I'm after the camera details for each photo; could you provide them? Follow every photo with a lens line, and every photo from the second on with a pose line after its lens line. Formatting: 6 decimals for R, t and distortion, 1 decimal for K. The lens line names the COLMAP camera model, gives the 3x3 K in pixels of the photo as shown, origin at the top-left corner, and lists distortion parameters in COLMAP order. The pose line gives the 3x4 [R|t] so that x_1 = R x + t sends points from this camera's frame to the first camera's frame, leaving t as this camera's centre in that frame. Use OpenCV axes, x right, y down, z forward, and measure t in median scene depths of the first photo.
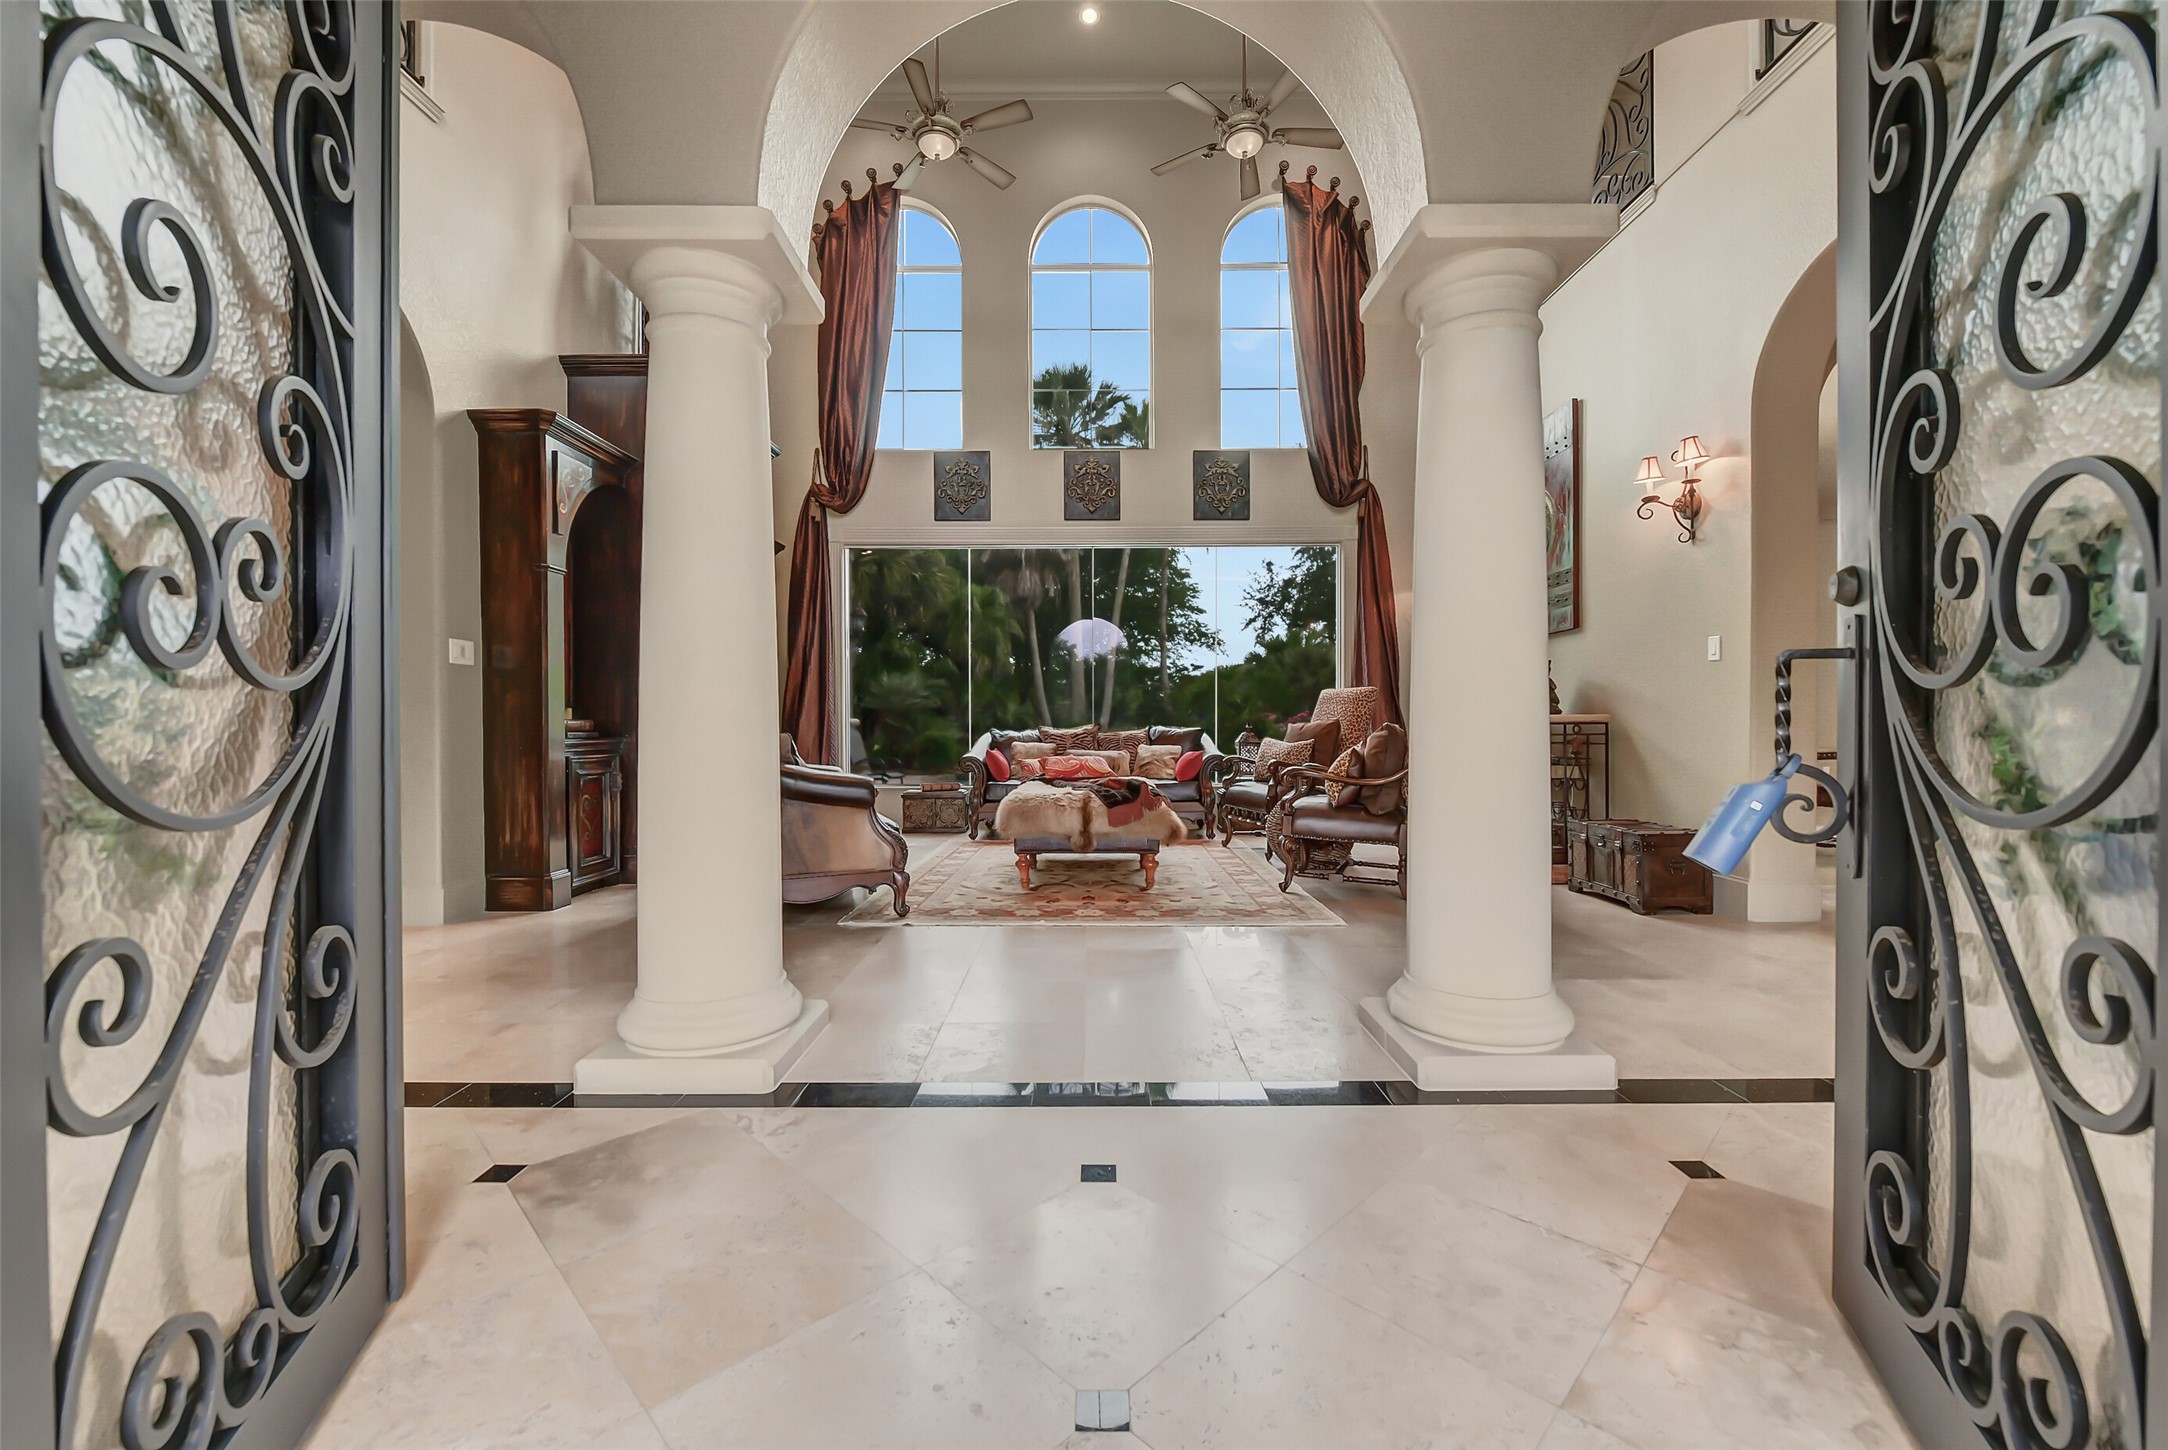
lens RADIAL K [[855.2, 0, 1083.8], [0, 855.2, 724.8], [0, 0, 1]] dist [-0.010093, 0.000221]
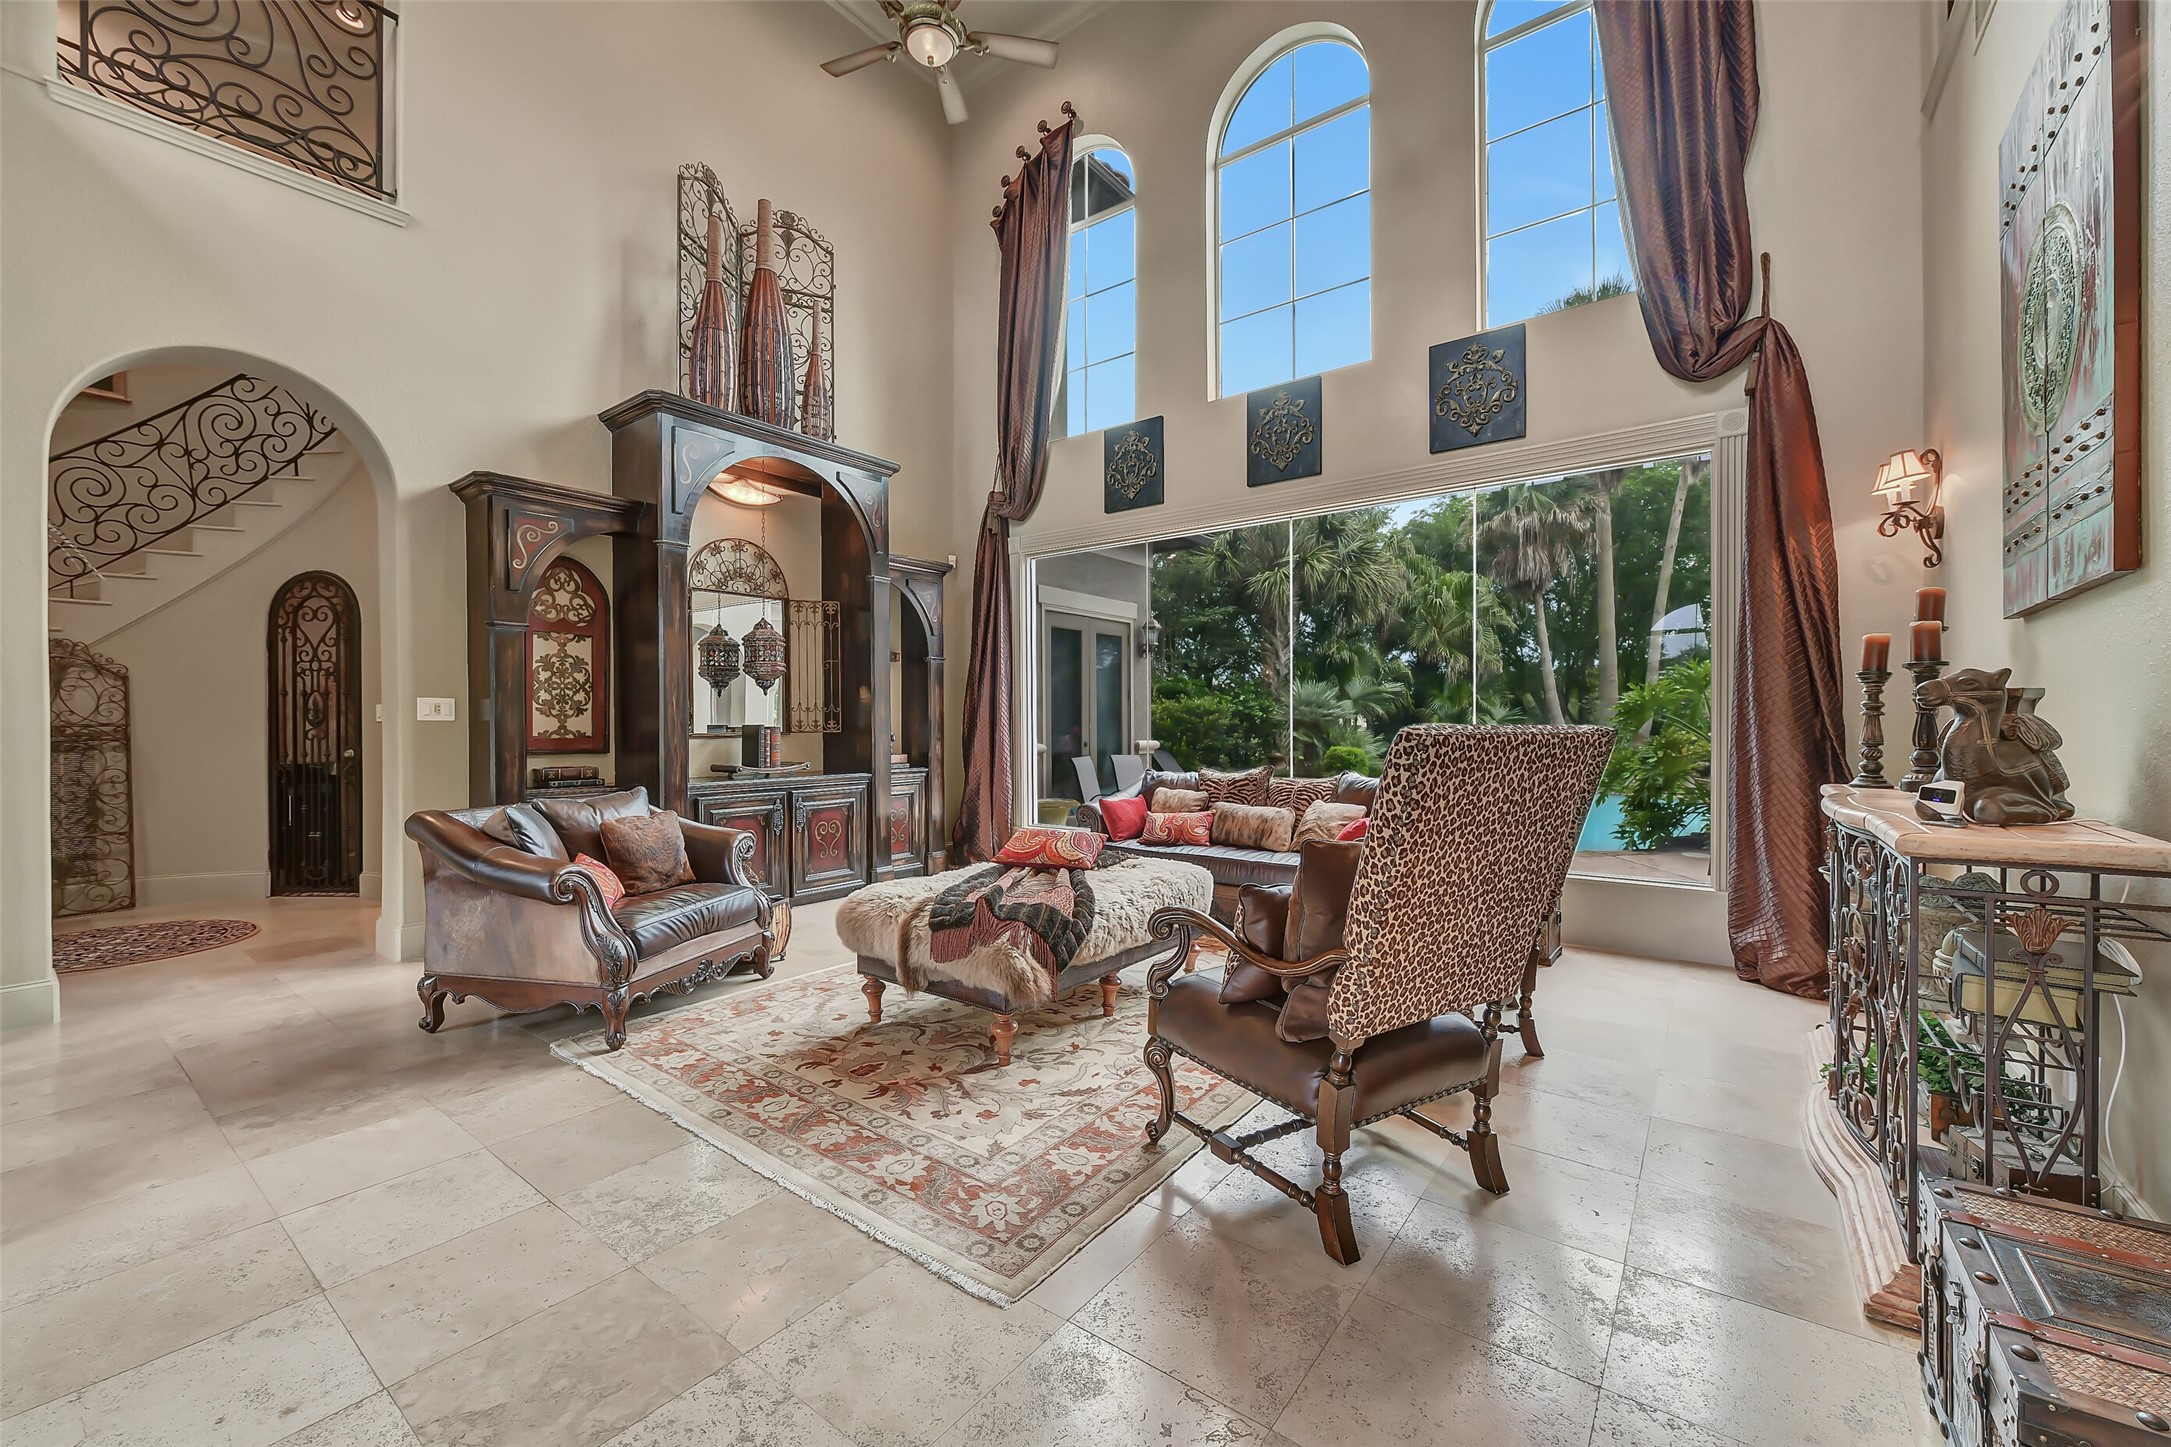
lens RADIAL K [[856.4, 0, 1092.8], [0, 856.4, 726.6], [0, 0, 1]] dist [-0.010093, 0.000221]
pose [[0.807958, -0.003069, -0.589233, 0.305507], [0.003909, 0.999992, 0.000152, -0.034122], [0.589228, -0.002426, 0.807963, 0.327581]]
